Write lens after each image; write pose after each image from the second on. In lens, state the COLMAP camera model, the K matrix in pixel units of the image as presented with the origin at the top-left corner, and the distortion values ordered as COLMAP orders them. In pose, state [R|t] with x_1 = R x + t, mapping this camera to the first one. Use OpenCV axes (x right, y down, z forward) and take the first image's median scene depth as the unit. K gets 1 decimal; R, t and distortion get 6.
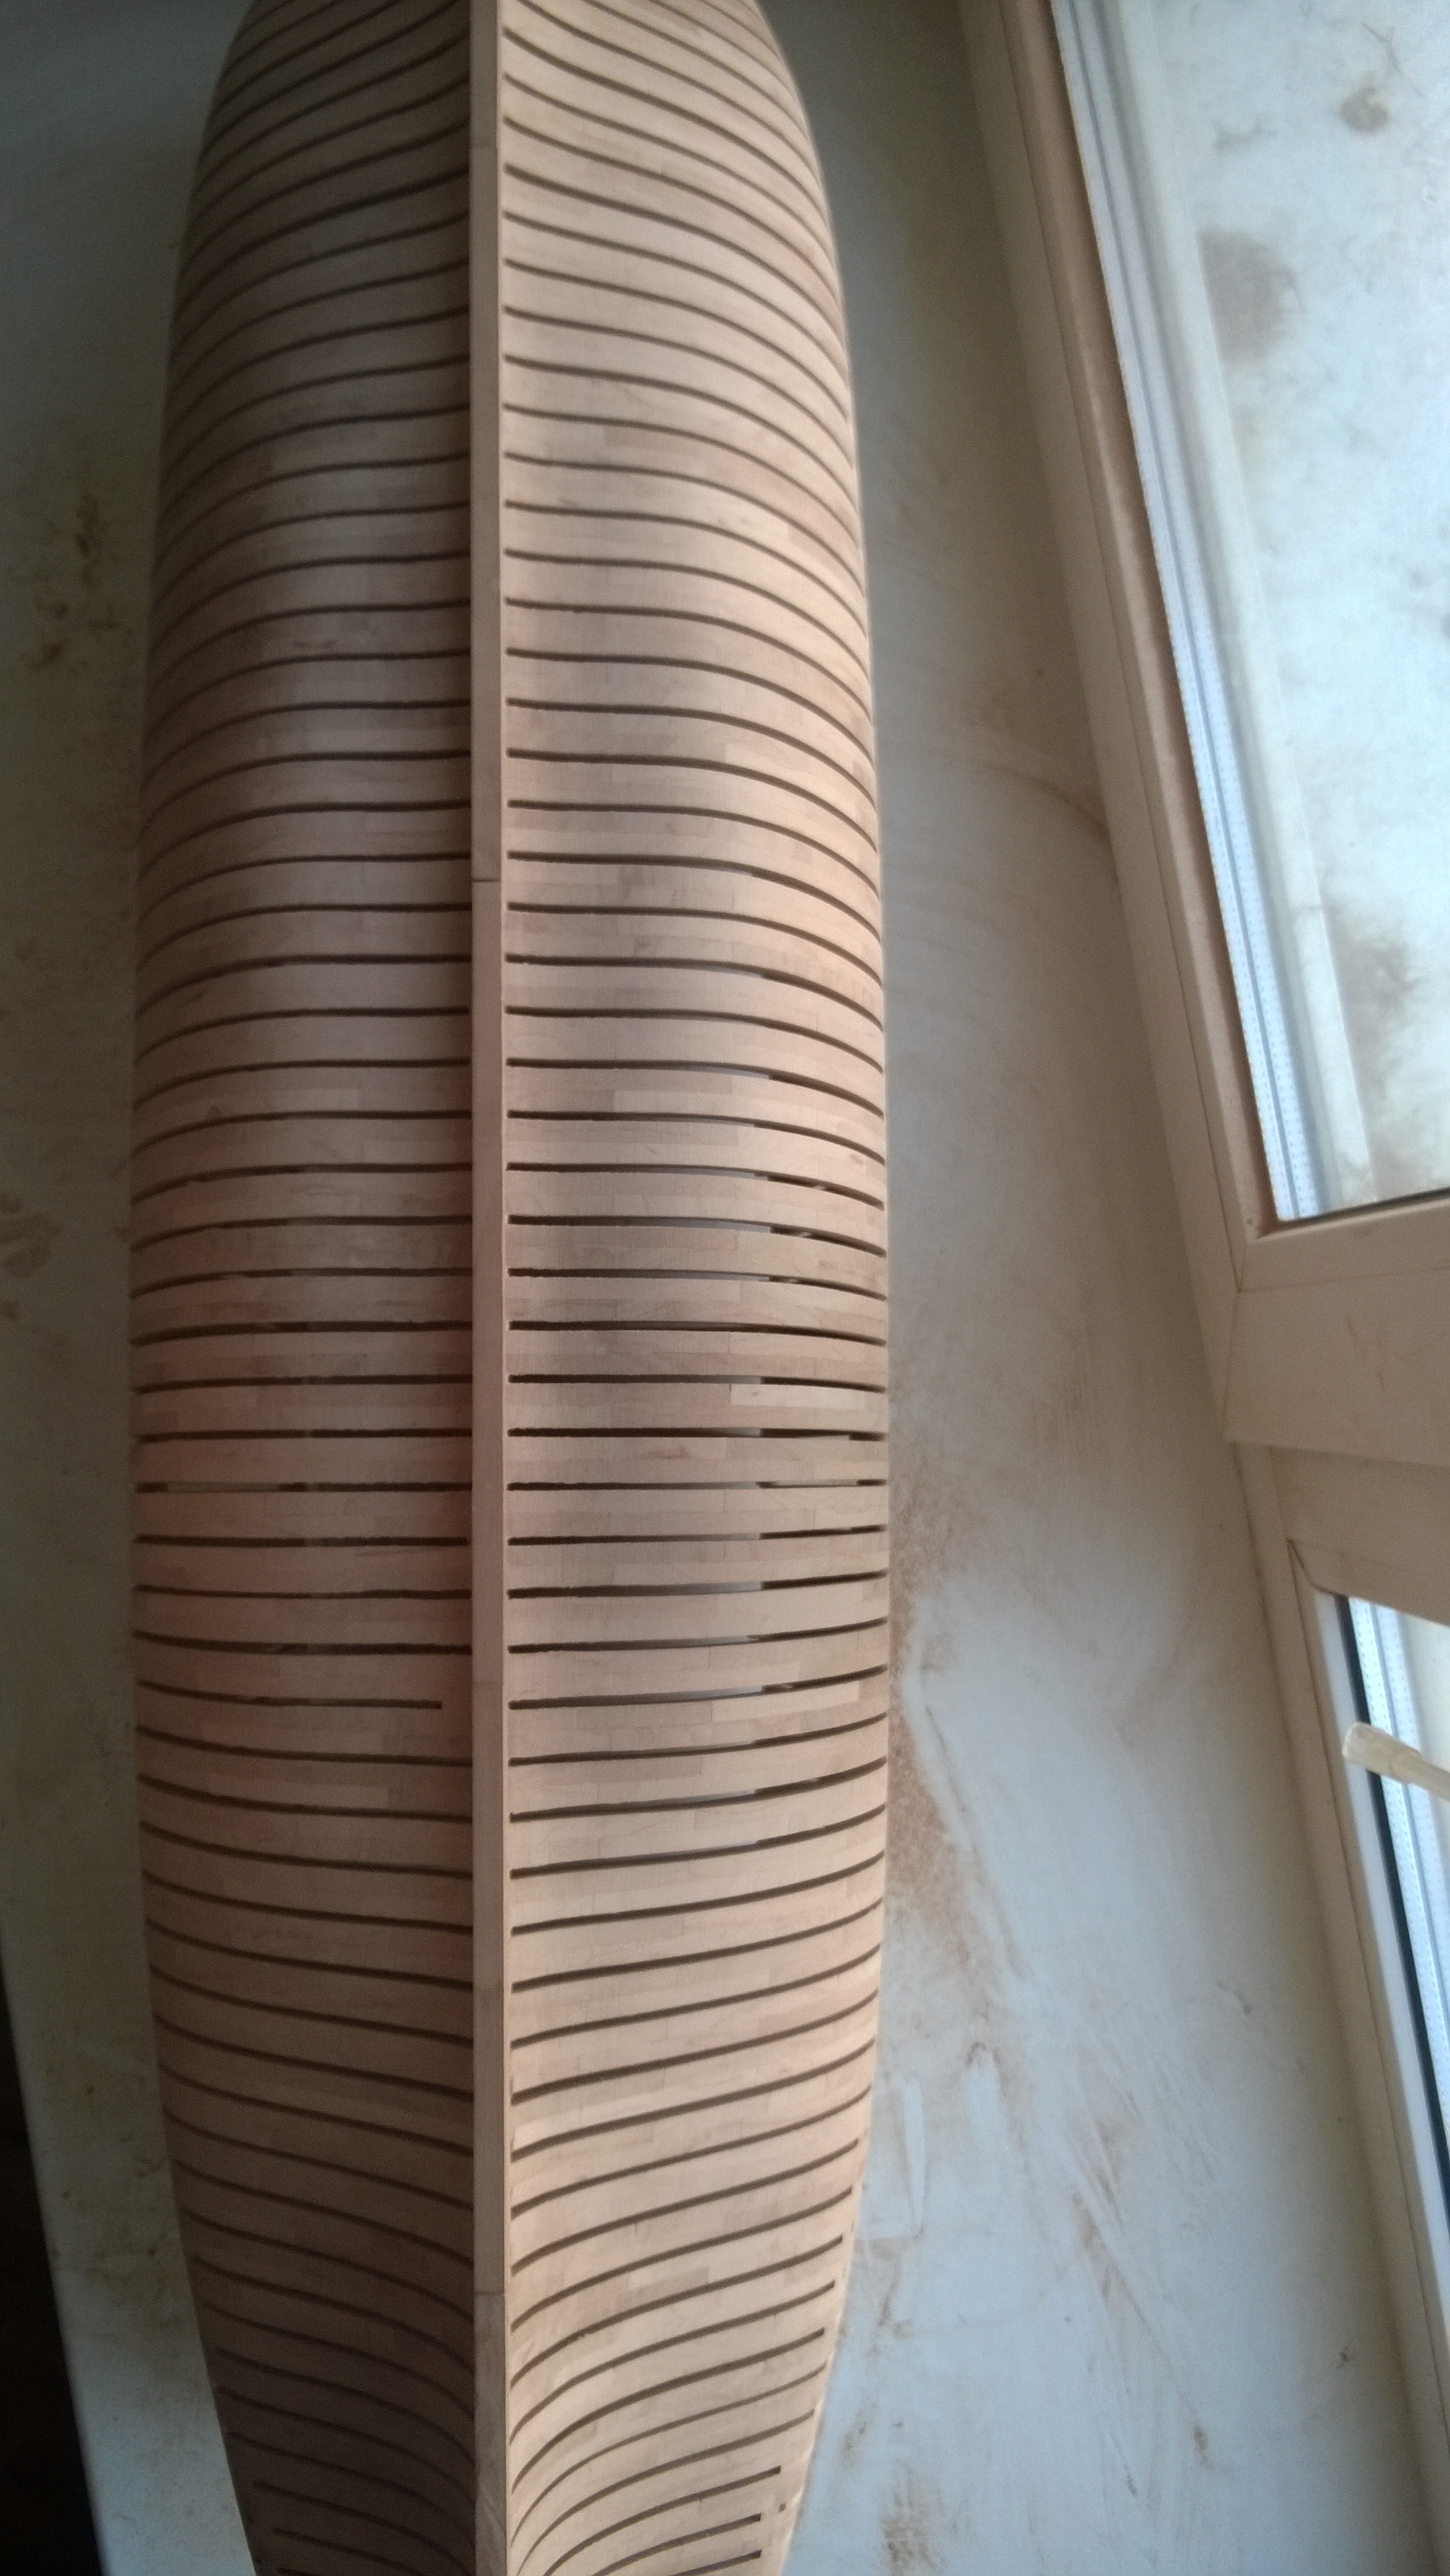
lens RADIAL K [[1970.4, 0, 712.3], [0, 1970.4, 1294.1], [0, 0, 1]] dist [0.013004, -0.043239]
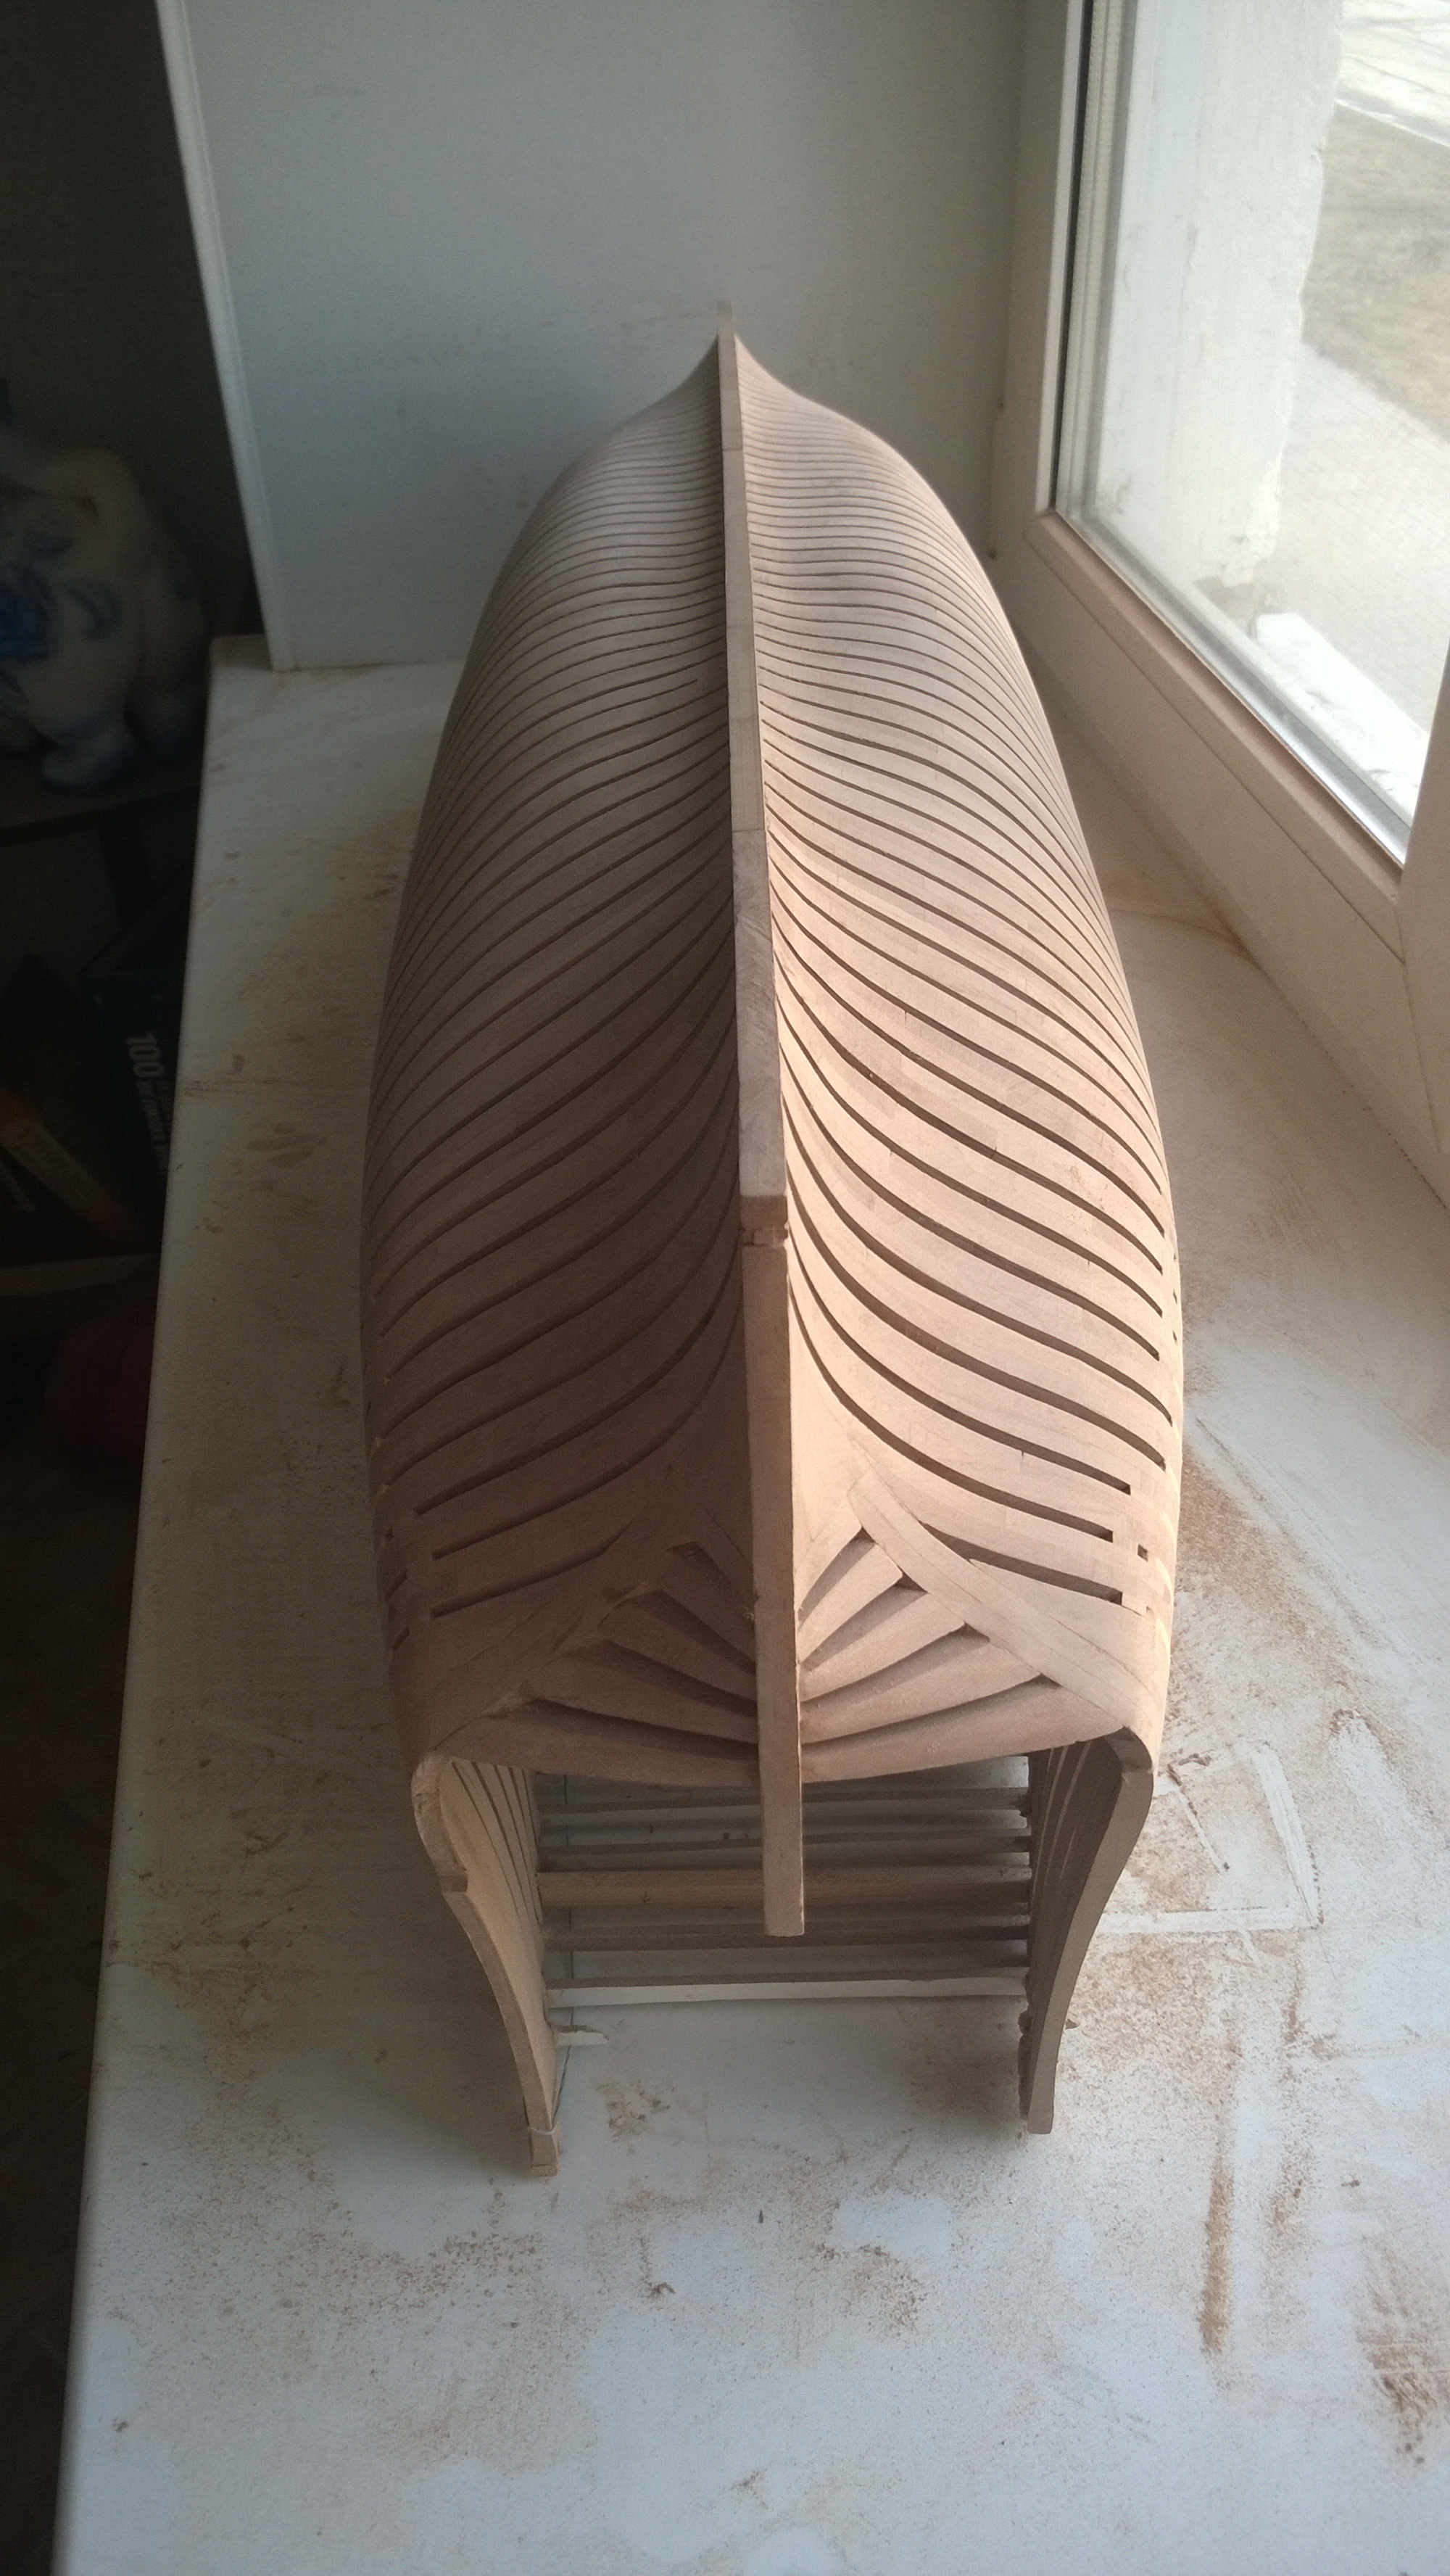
lens RADIAL K [[1977.6, 0, 725.0], [0, 1977.6, 1288.0], [0, 0, 1]] dist [-0.001550, -0.007460]
pose [[0.997031, -0.058549, -0.050014, -0.057879], [0.001479, 0.663948, -0.747778, 0.858182], [0.076988, 0.745483, 0.662063, 0.349977]]
